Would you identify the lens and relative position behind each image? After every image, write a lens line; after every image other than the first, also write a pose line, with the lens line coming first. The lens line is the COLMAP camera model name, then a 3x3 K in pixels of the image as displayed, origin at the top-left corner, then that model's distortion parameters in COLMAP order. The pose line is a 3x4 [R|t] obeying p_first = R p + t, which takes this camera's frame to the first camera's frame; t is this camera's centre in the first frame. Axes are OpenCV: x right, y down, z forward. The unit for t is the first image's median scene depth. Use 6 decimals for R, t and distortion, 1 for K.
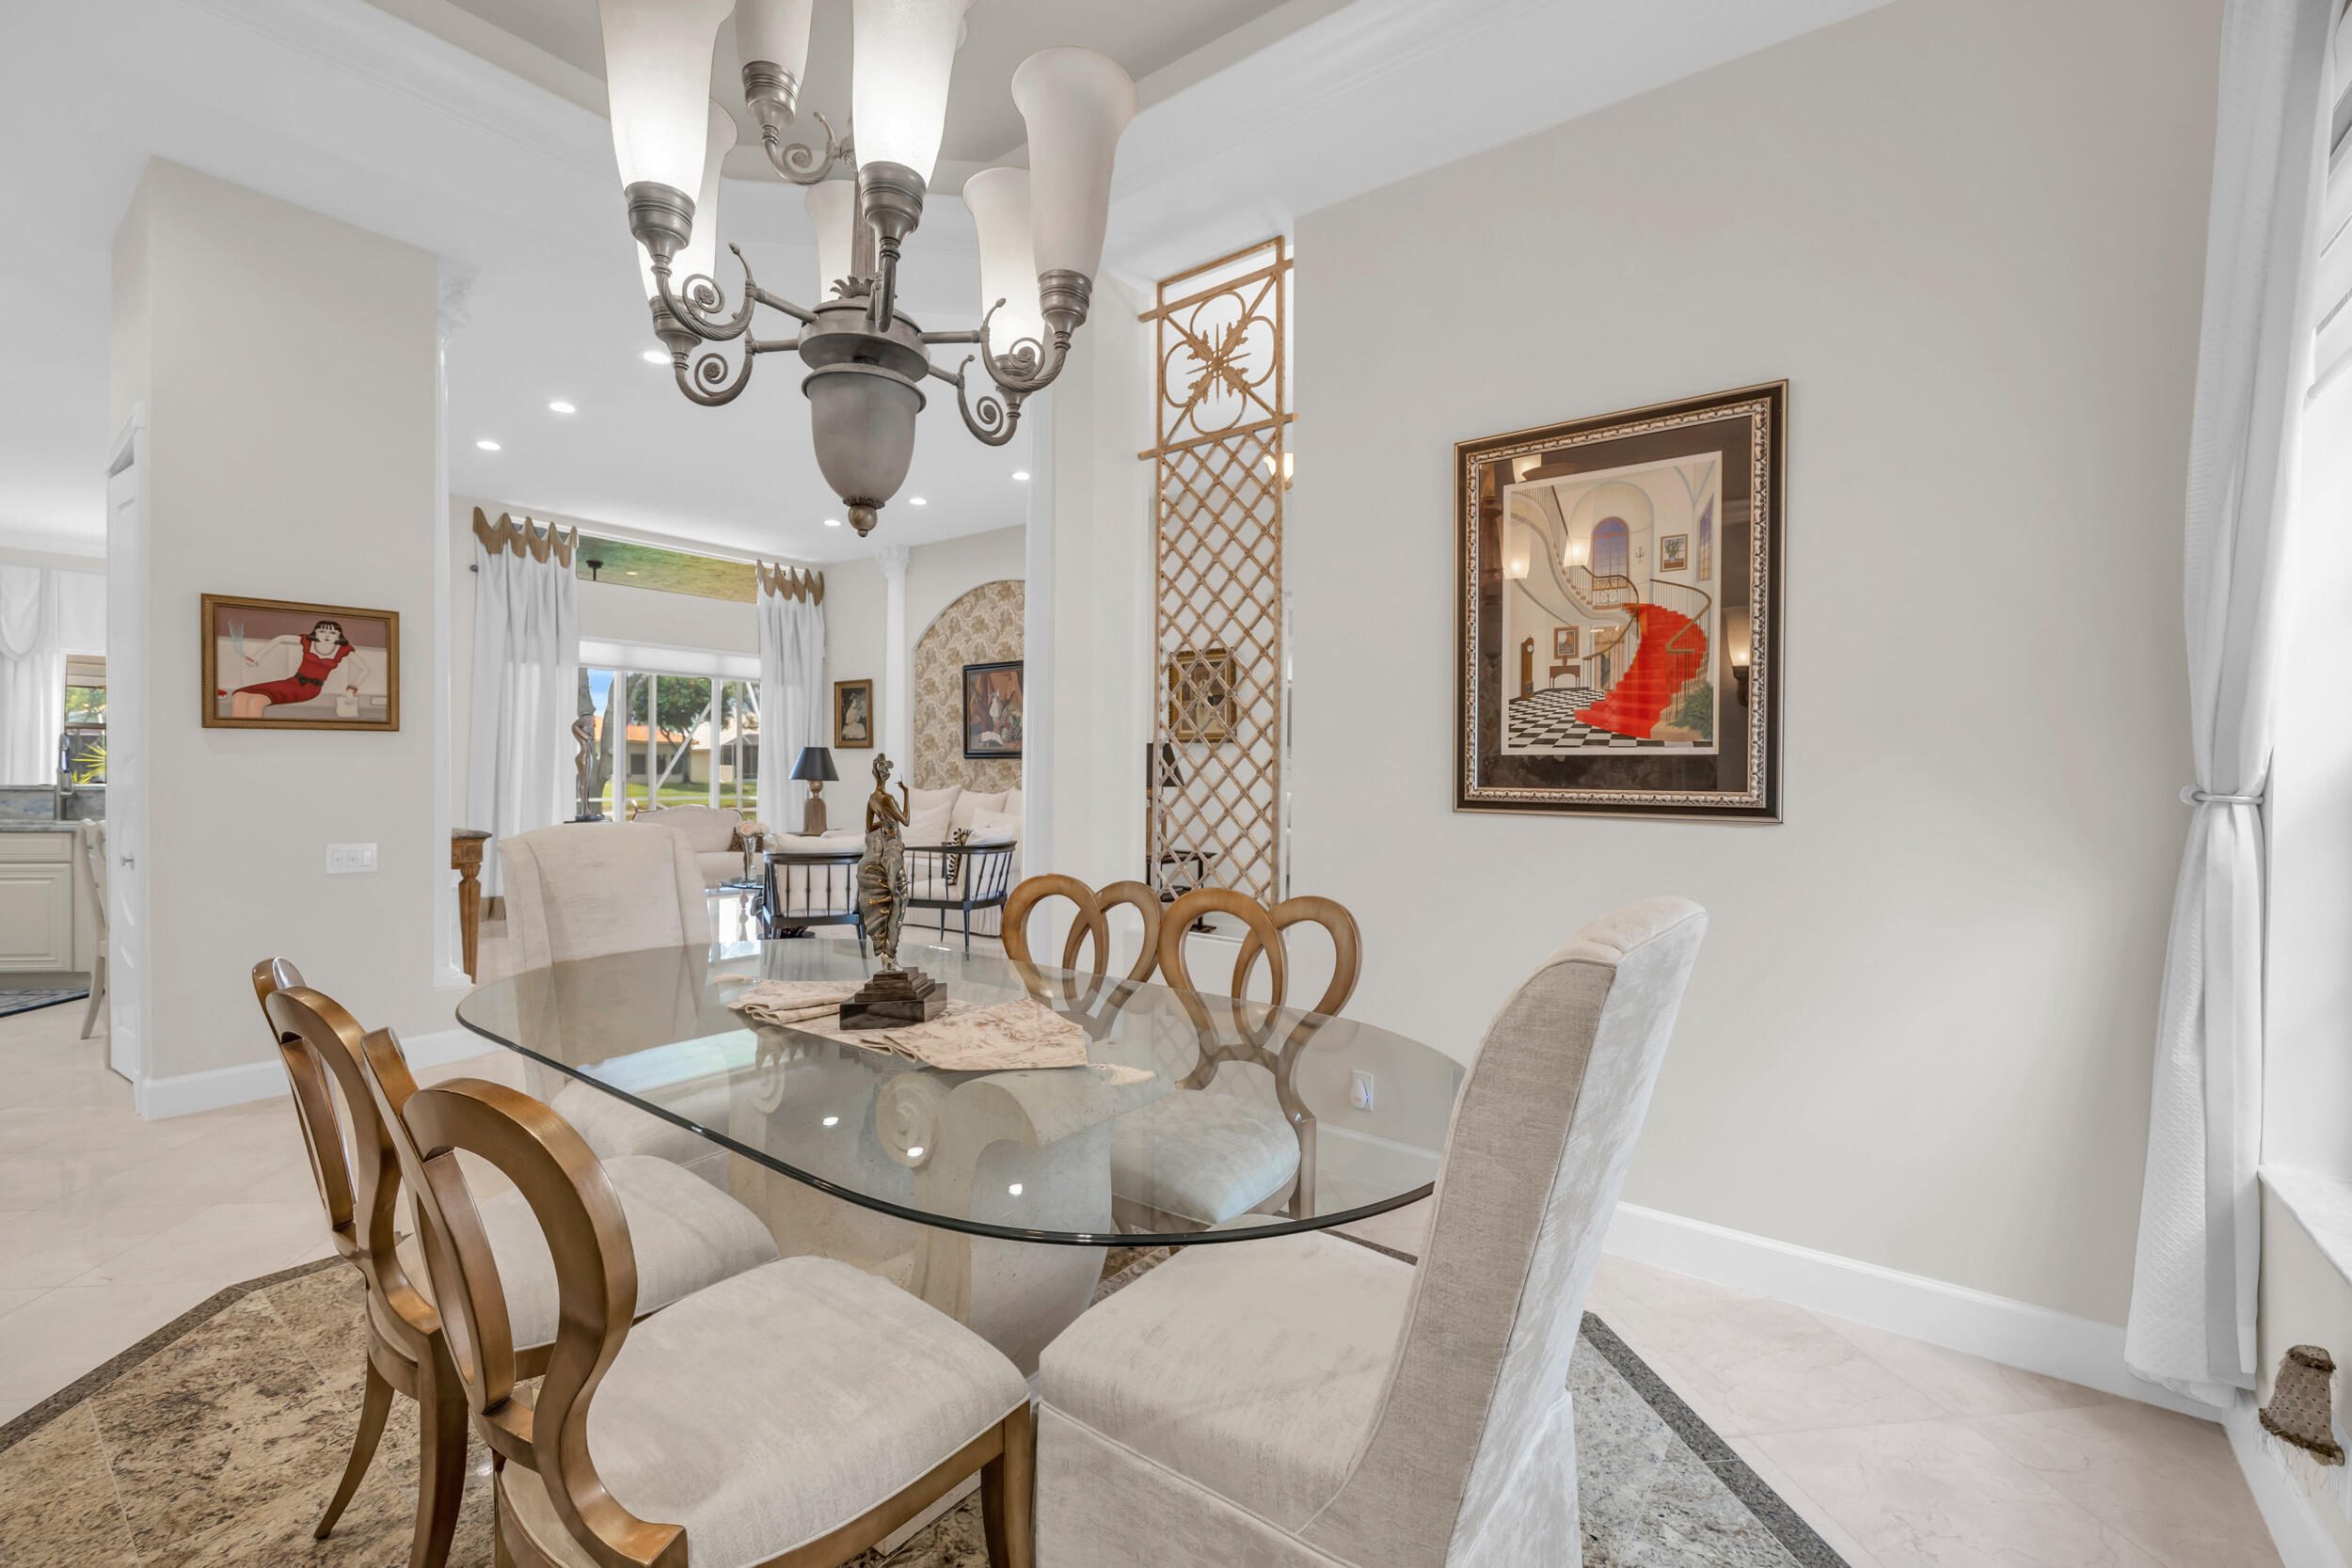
lens RADIAL K [[1008.2, 0, 1185.2], [0, 1008.2, 783.1], [0, 0, 1]] dist [-0.017357, 0.002643]
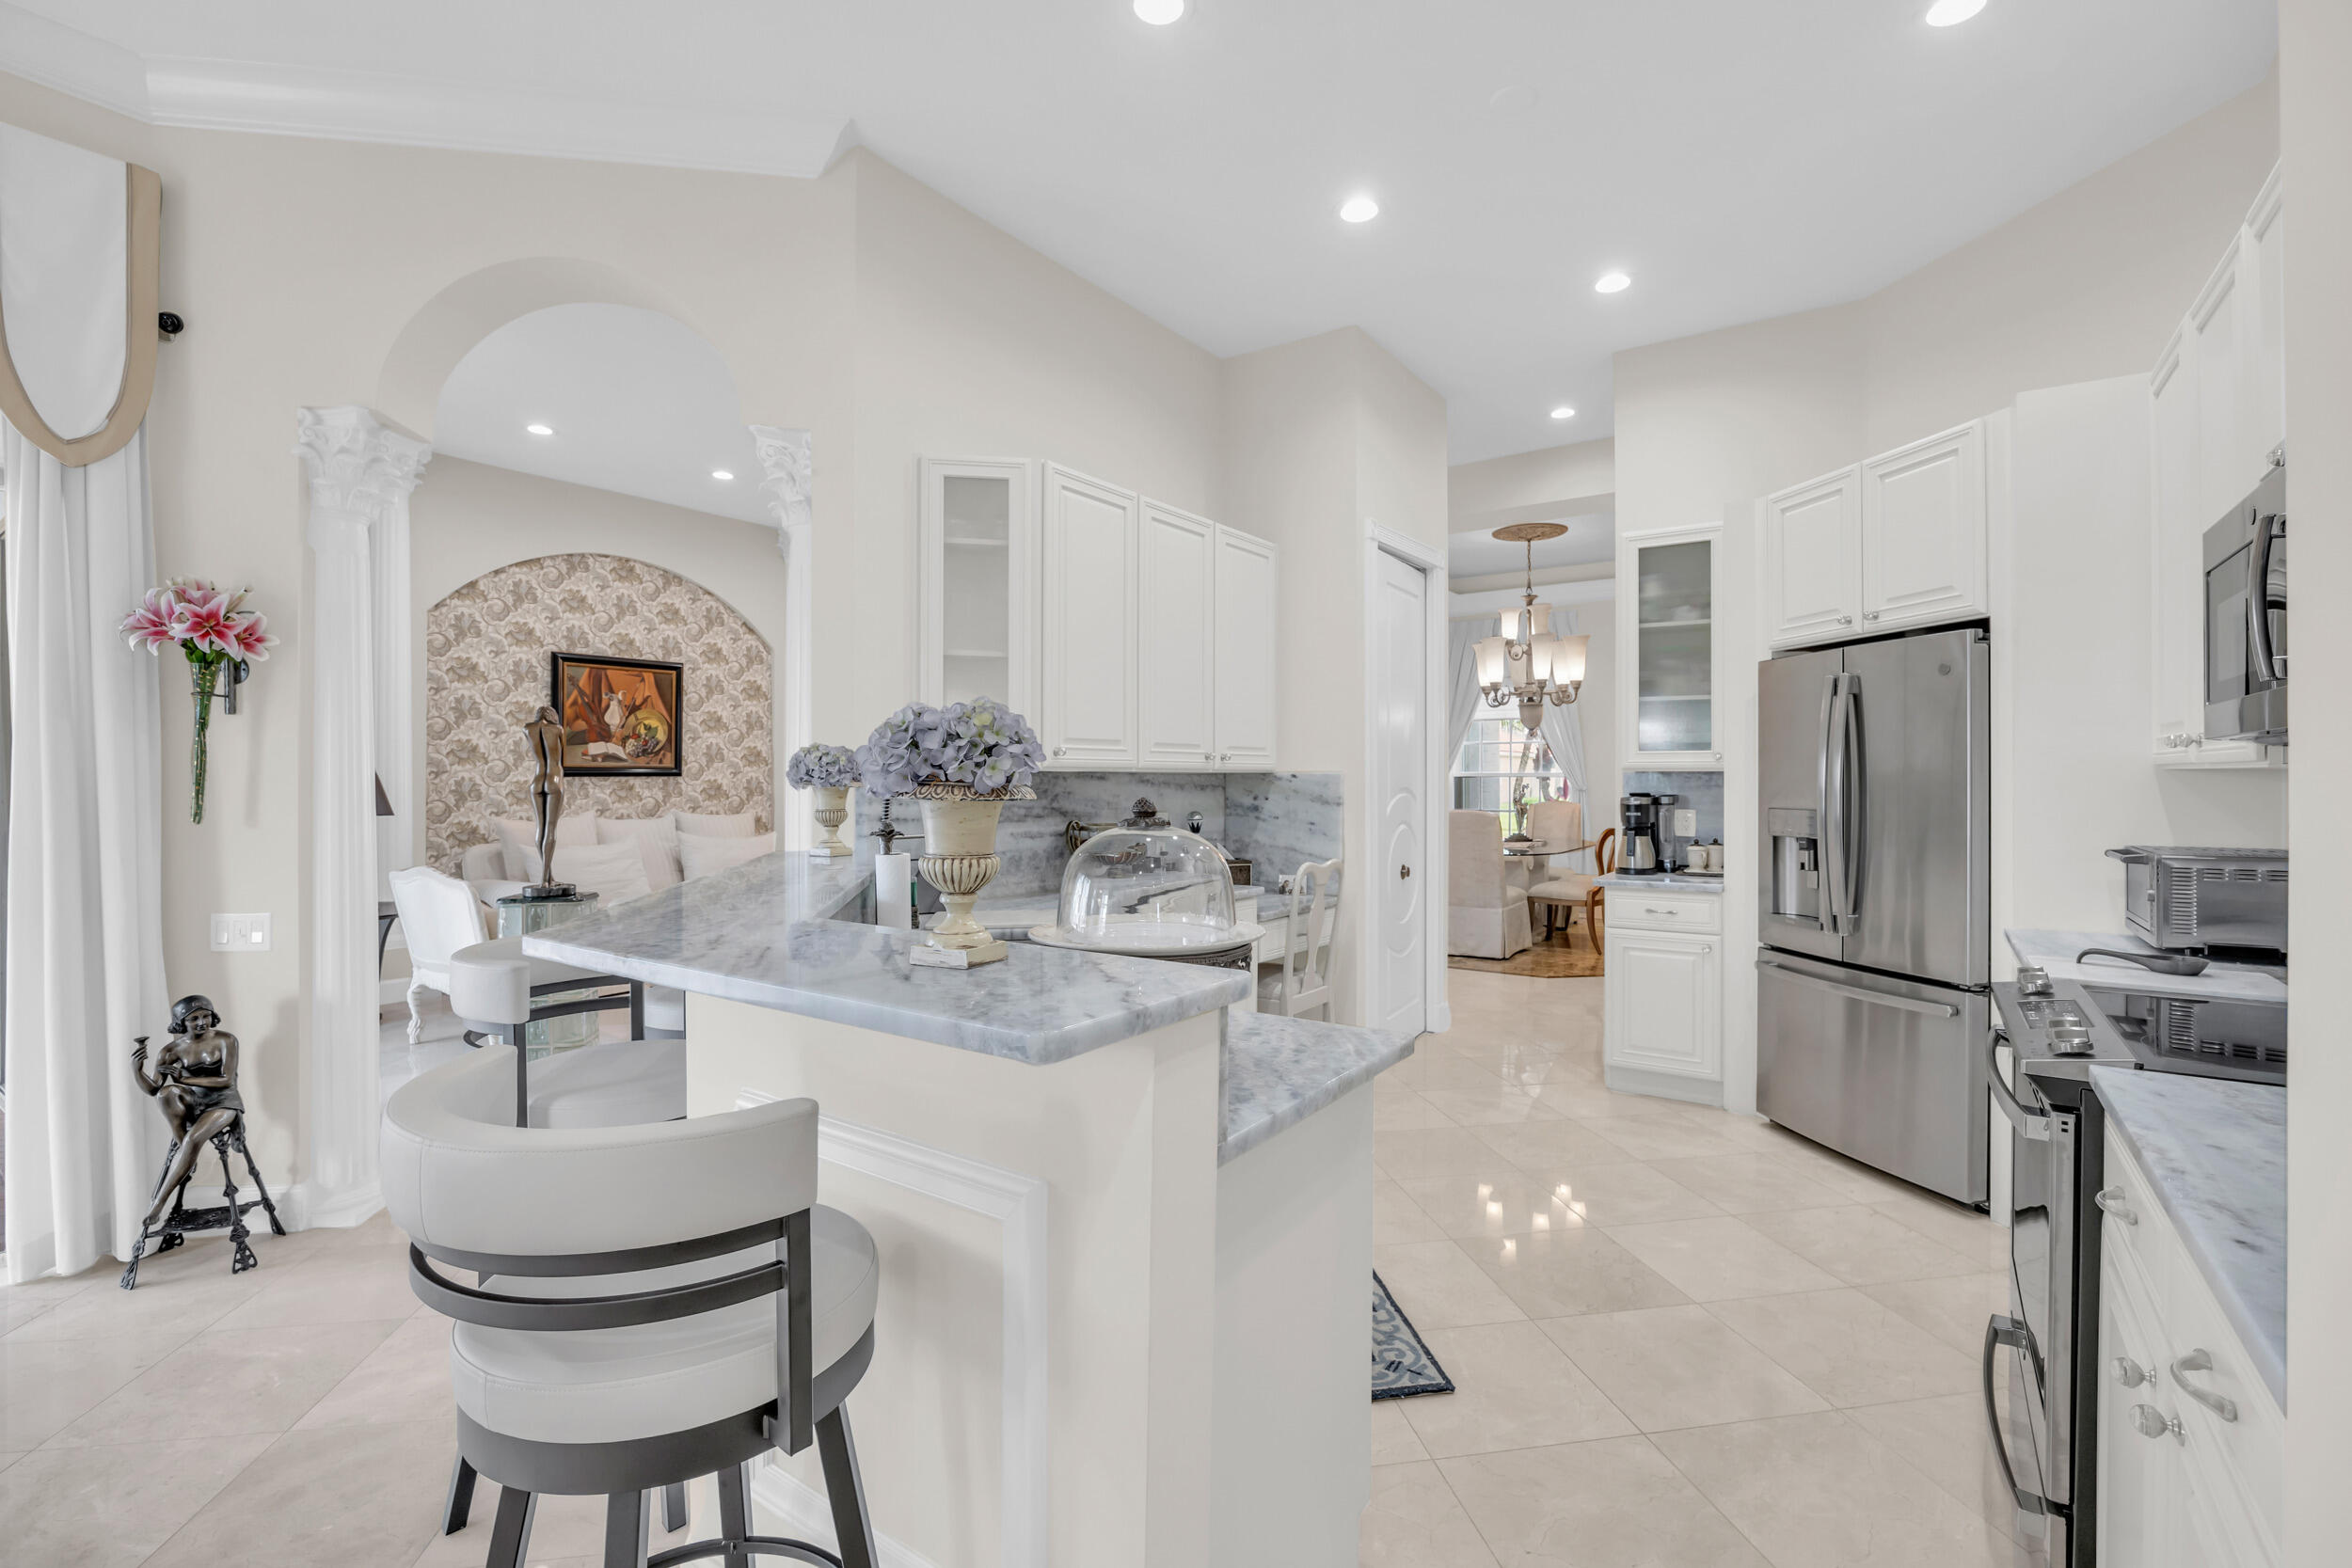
lens RADIAL K [[1008.2, 0, 1172.1], [0, 1008.2, 775.7], [0, 0, 1]] dist [-0.017357, 0.002643]
pose [[-0.037740, -0.008591, 0.999251, -1.000909], [0.012858, 0.999876, 0.009082, -0.026256], [-0.999205, 0.013191, -0.037625, 0.582910]]
